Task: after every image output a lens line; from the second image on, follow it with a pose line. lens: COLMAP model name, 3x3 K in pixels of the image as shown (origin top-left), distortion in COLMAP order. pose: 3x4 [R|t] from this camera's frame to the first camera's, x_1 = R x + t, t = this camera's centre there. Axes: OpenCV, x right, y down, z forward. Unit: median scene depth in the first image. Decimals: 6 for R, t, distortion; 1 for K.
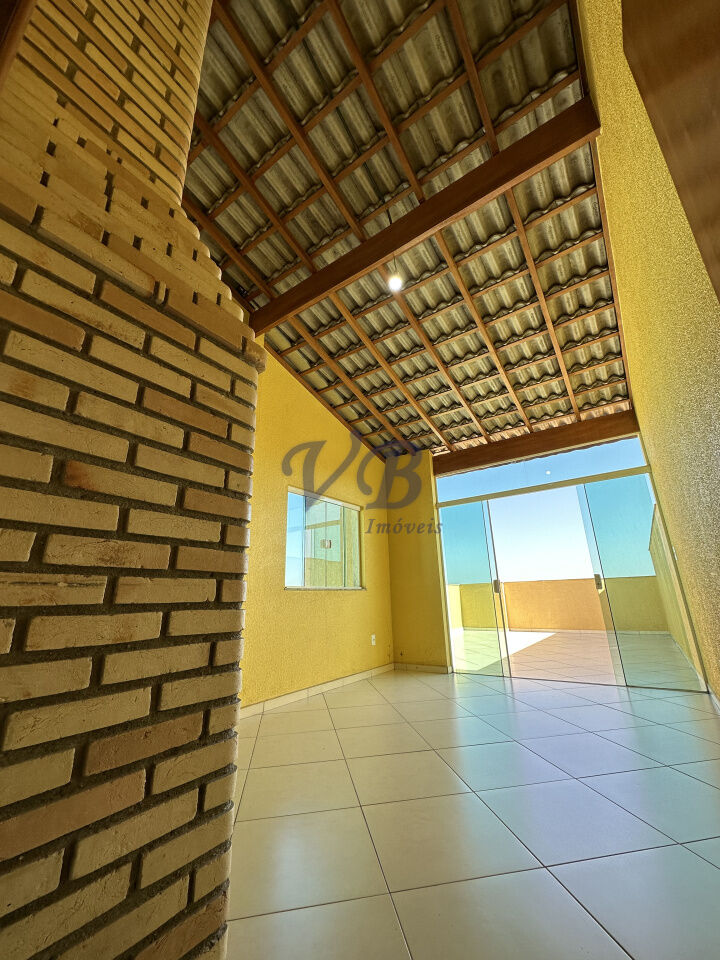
lens RADIAL K [[381.9, 0, 361.5], [0, 381.9, 480.1], [0, 0, 1]] dist [-0.001858, 0.000122]
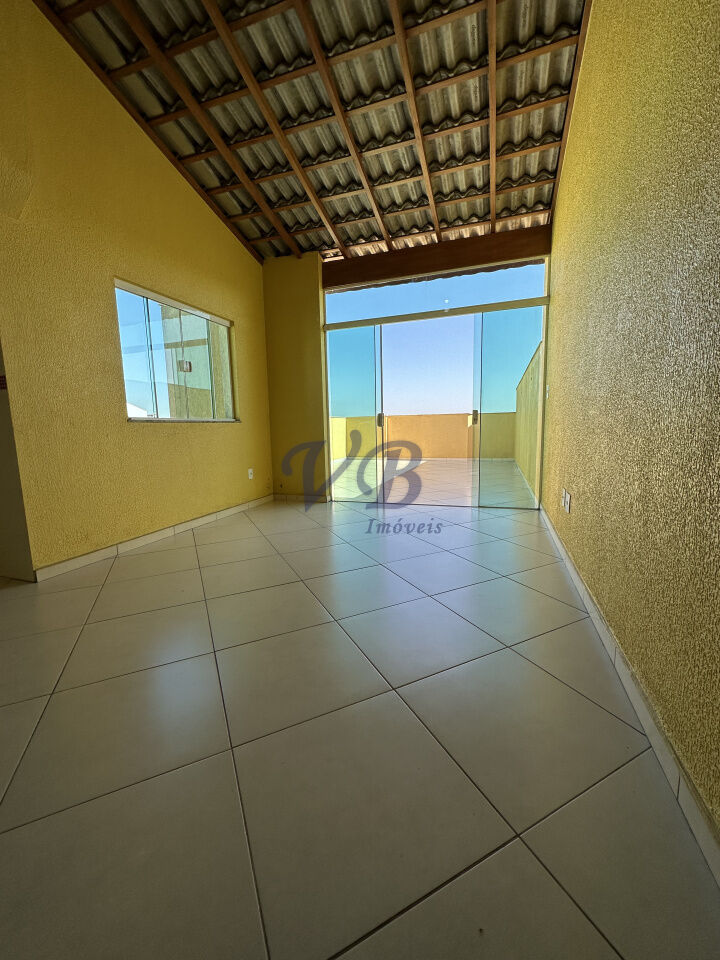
lens RADIAL K [[381.9, 0, 361.5], [0, 381.9, 480.1], [0, 0, 1]] dist [-0.001858, 0.000122]
pose [[0.961477, -0.031273, 0.273100, 0.040274], [-0.086193, 0.909103, 0.407556, 0.027030], [-0.261022, -0.415395, 0.871387, 0.109574]]
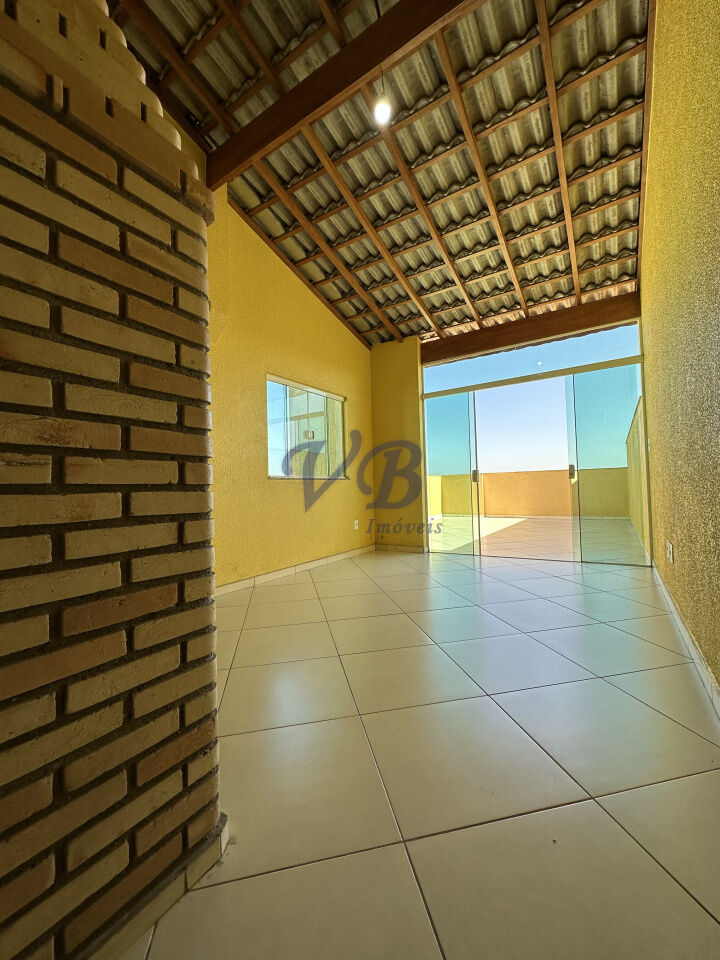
lens RADIAL K [[381.9, 0, 361.5], [0, 381.9, 480.1], [0, 0, 1]] dist [-0.001858, 0.000122]
pose [[0.999448, -0.000325, 0.033211, 0.011310], [-0.008782, 0.961778, 0.273690, 0.007652], [-0.032030, -0.273830, 0.961244, 0.009098]]
